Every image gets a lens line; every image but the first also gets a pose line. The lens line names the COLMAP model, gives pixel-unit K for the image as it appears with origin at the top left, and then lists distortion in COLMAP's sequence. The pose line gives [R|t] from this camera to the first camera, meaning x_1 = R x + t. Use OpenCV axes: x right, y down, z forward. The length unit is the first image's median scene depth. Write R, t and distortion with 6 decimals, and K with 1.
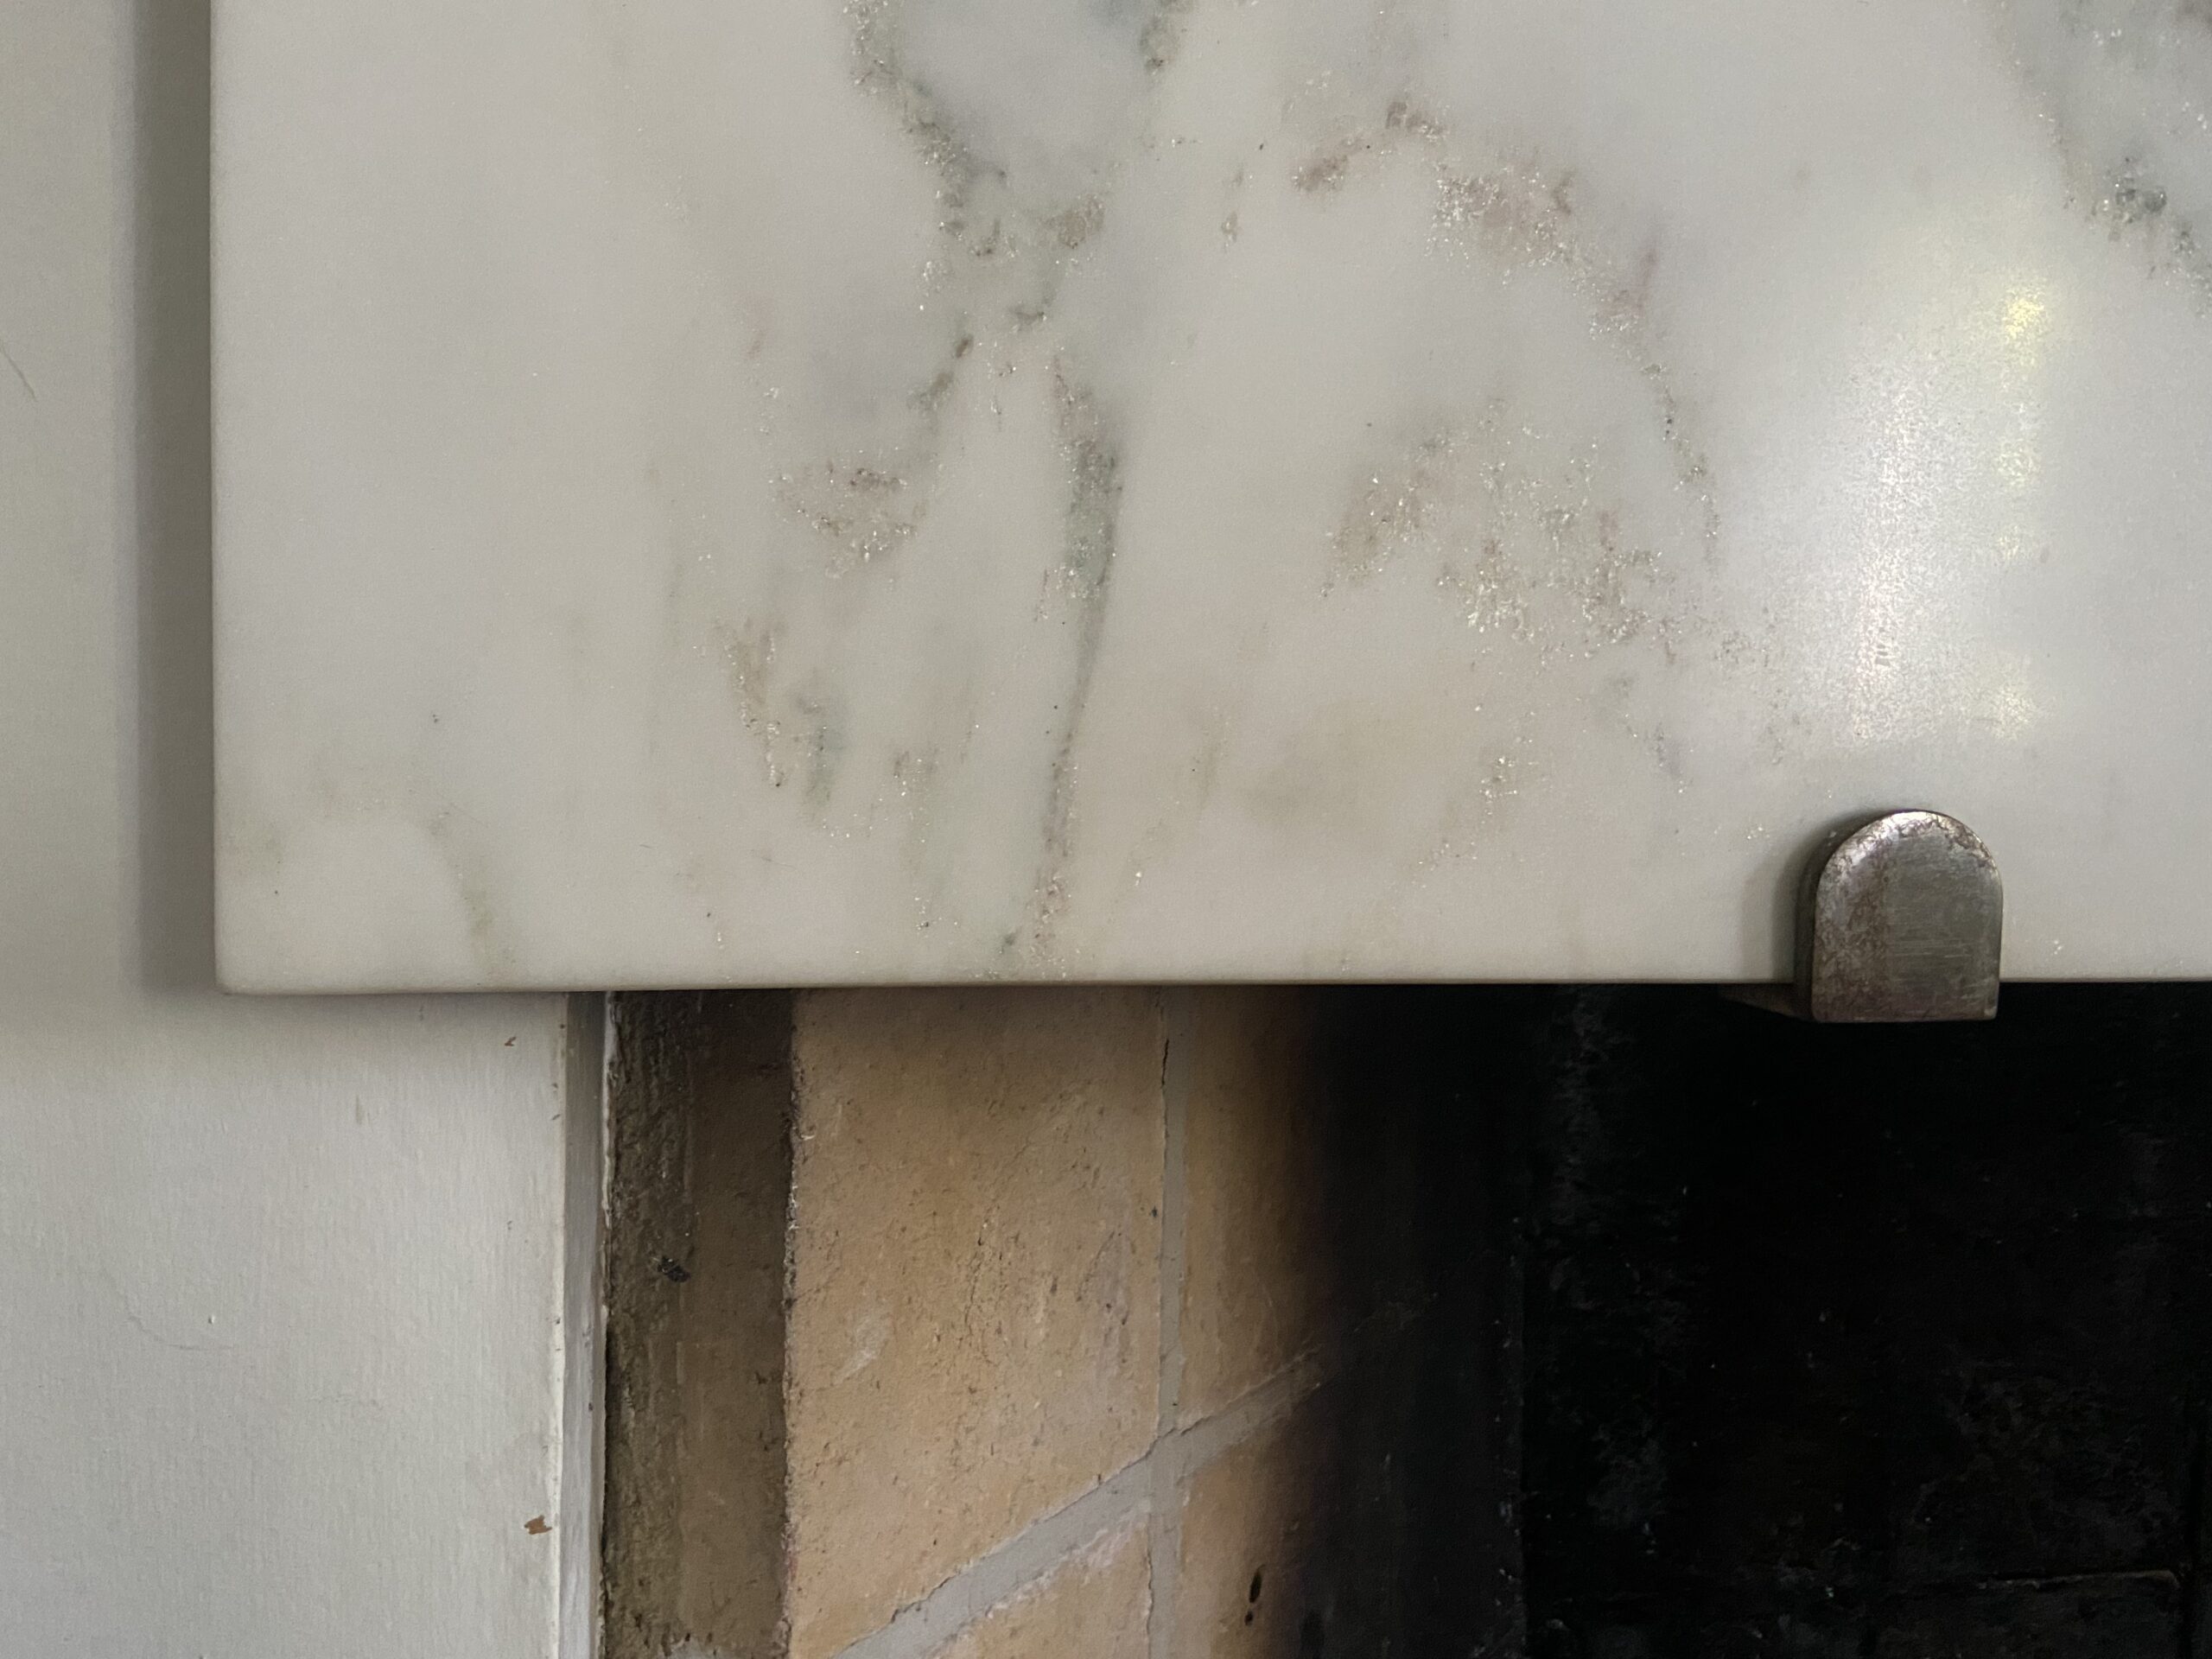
lens RADIAL K [[1692.5, 0, 1106.0], [0, 1692.5, 829.5], [0, 0, 1]] dist [0.094293, -0.125211]
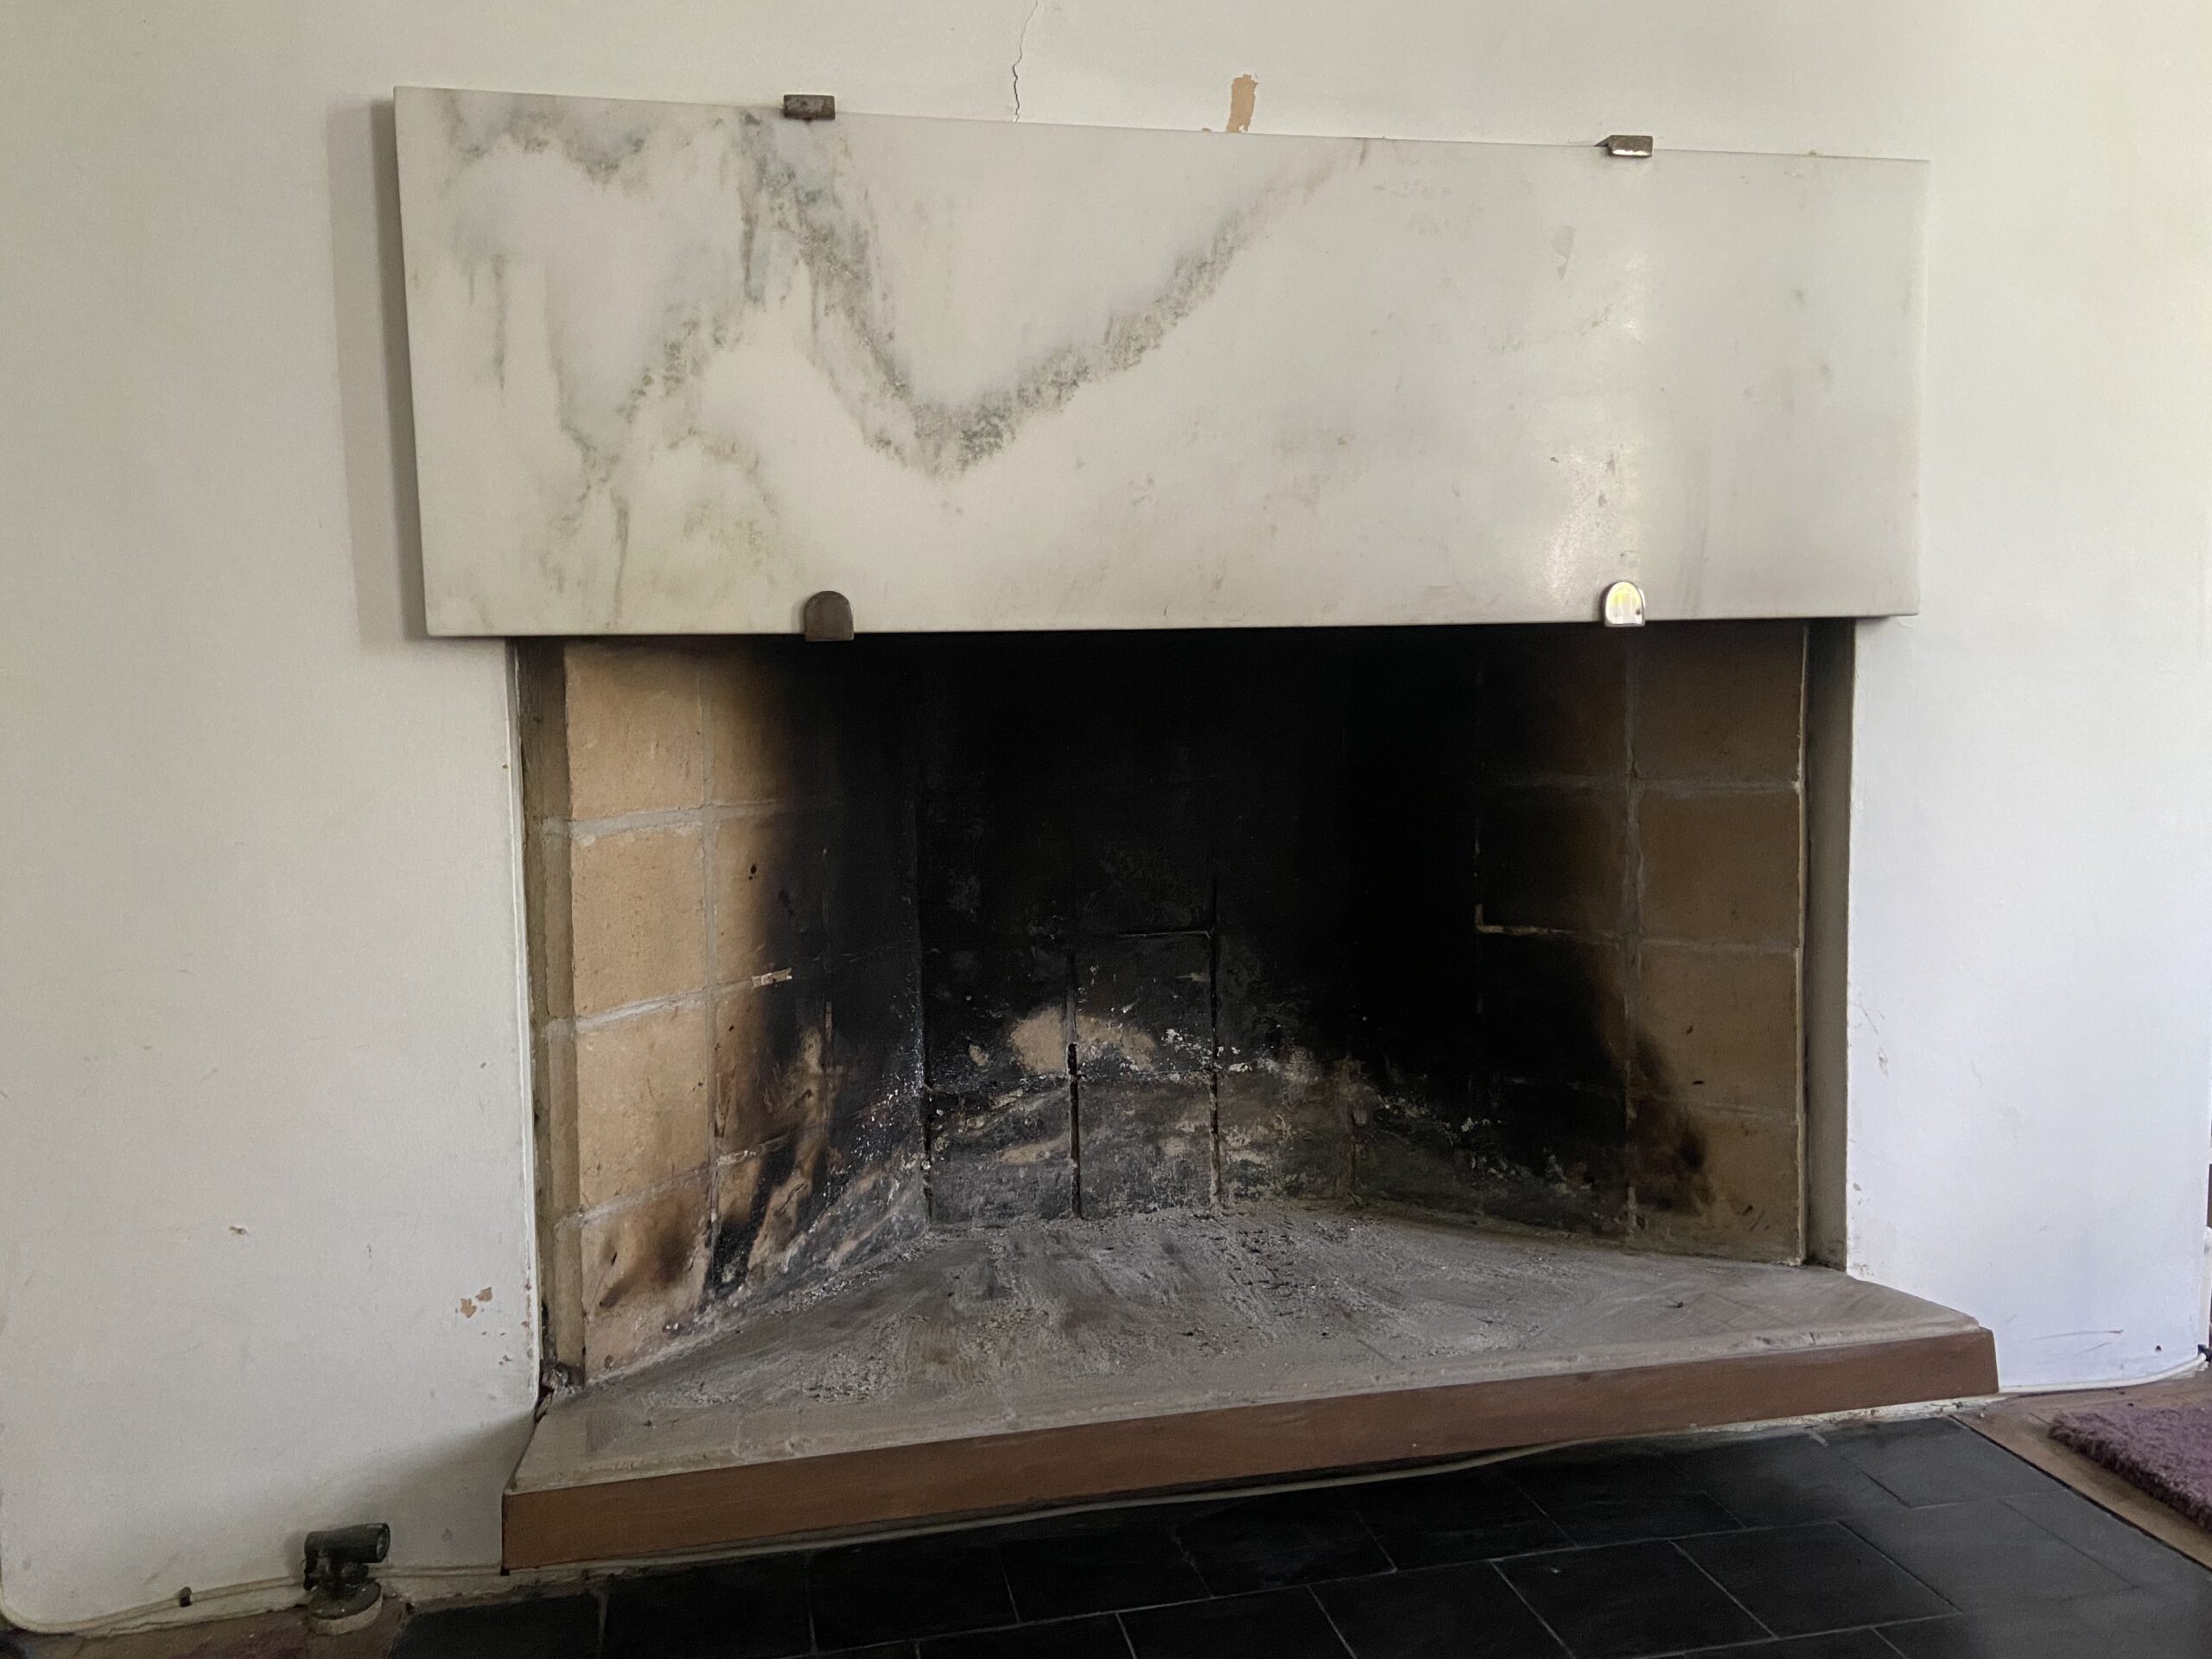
lens RADIAL K [[1666.0, 0, 1110.7], [0, 1666.0, 801.2], [0, 0, 1]] dist [0.108674, 0.001115]
pose [[0.998519, -0.033337, 0.042990, 0.967789], [0.031163, 0.998249, 0.050281, 0.321082], [-0.044591, -0.048867, 0.997809, -3.191836]]
